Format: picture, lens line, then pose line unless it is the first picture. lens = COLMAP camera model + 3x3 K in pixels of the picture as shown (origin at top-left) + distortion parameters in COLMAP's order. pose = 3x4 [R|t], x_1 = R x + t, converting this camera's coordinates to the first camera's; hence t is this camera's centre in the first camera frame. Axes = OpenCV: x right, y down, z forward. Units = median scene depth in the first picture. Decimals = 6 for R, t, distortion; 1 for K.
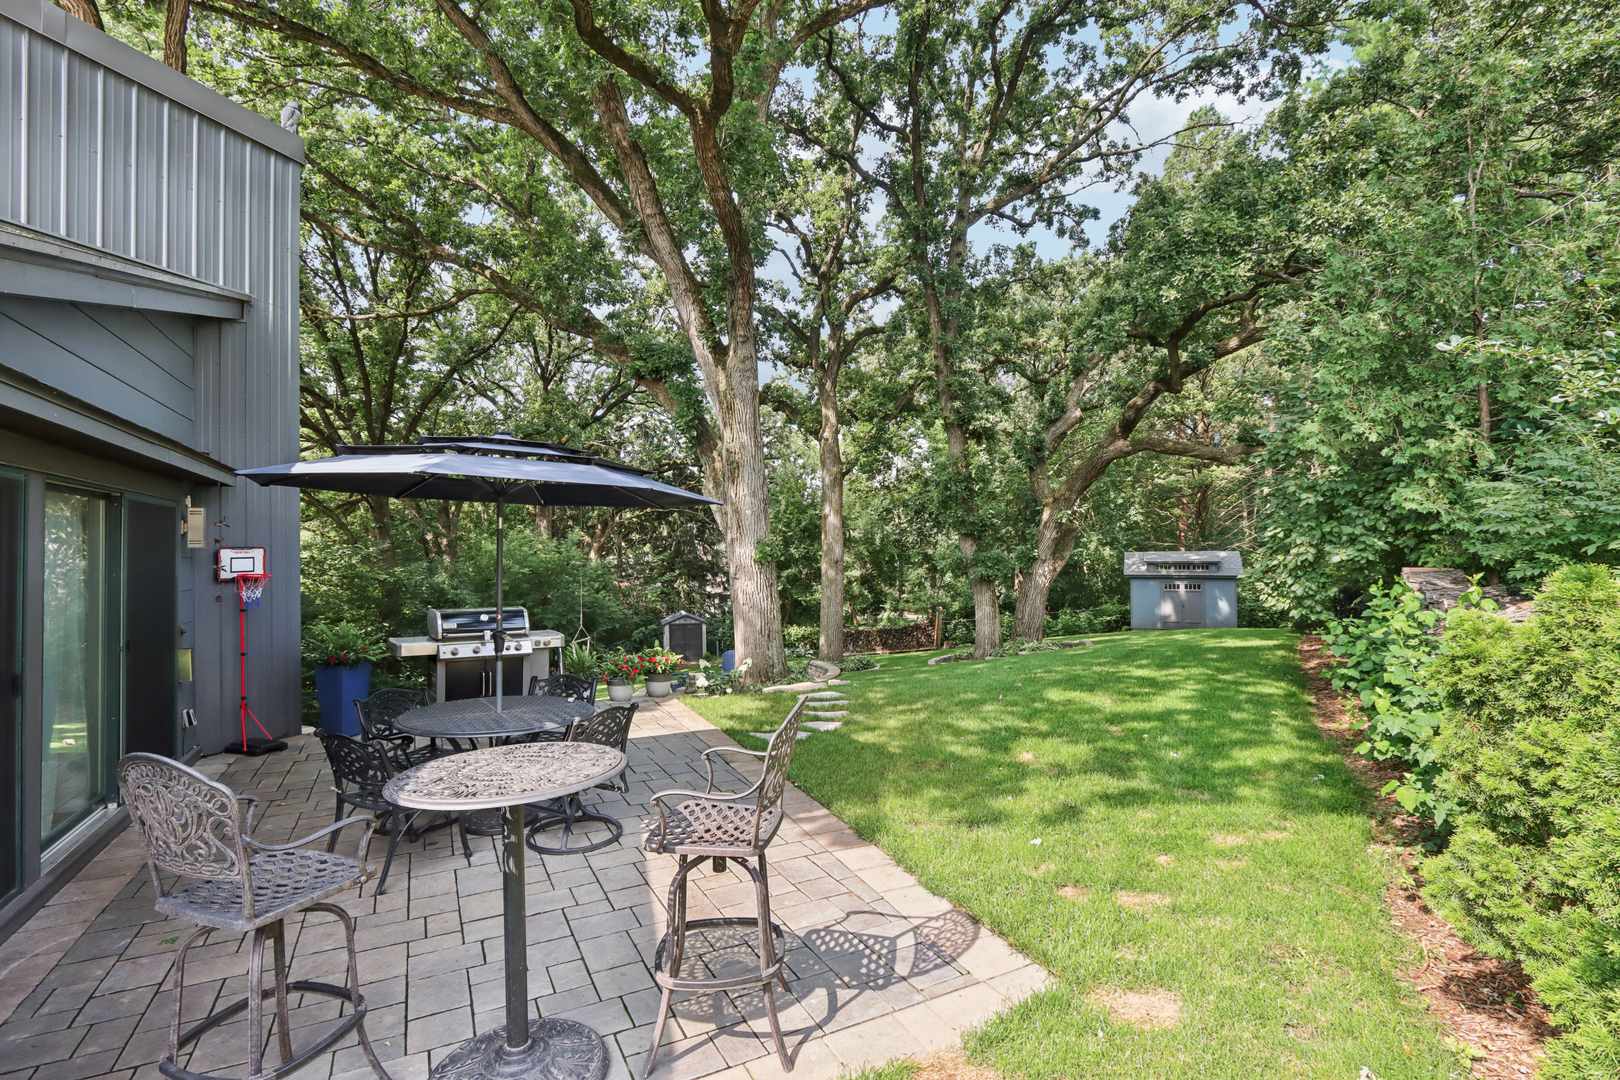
lens RADIAL K [[743.6, 0, 812.0], [0, 743.6, 544.1], [0, 0, 1]] dist [-0.000406, -0.000164]
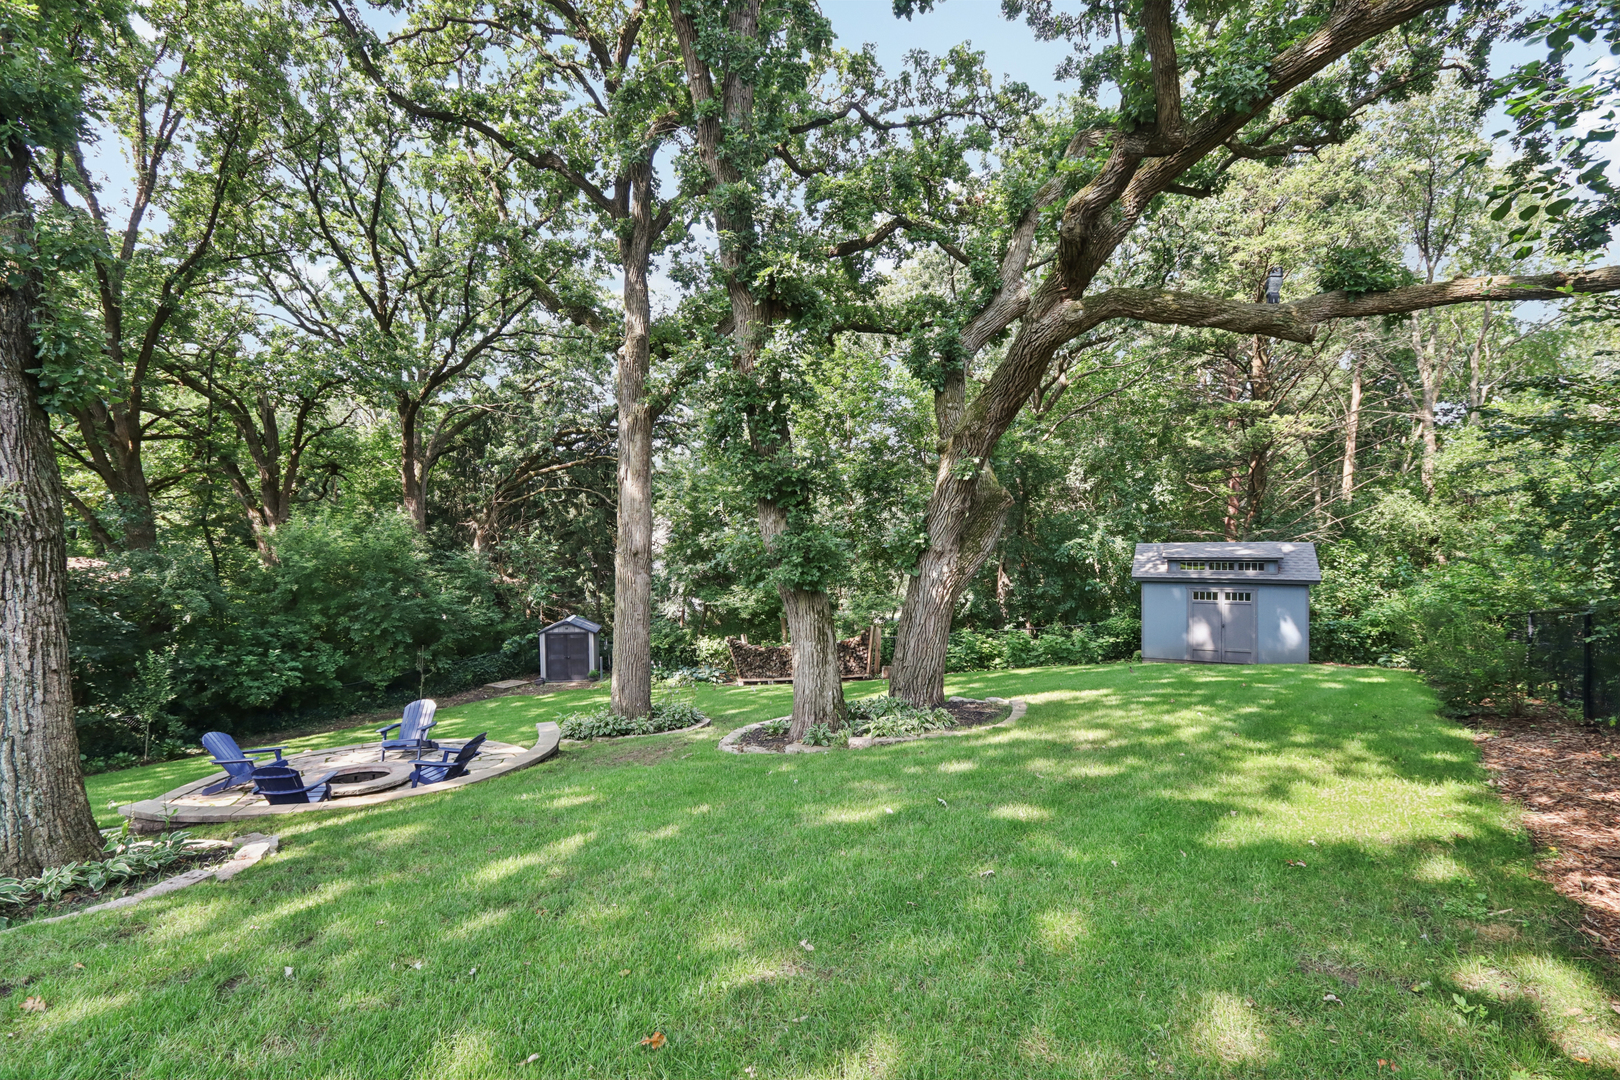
lens RADIAL K [[743.6, 0, 808.4], [0, 743.6, 542.4], [0, 0, 1]] dist [-0.000406, -0.000164]
pose [[0.997654, 0.004607, -0.068304, 0.178226], [-0.004242, 0.999976, 0.005492, 0.007957], [0.068328, -0.005190, 0.997649, 0.321813]]
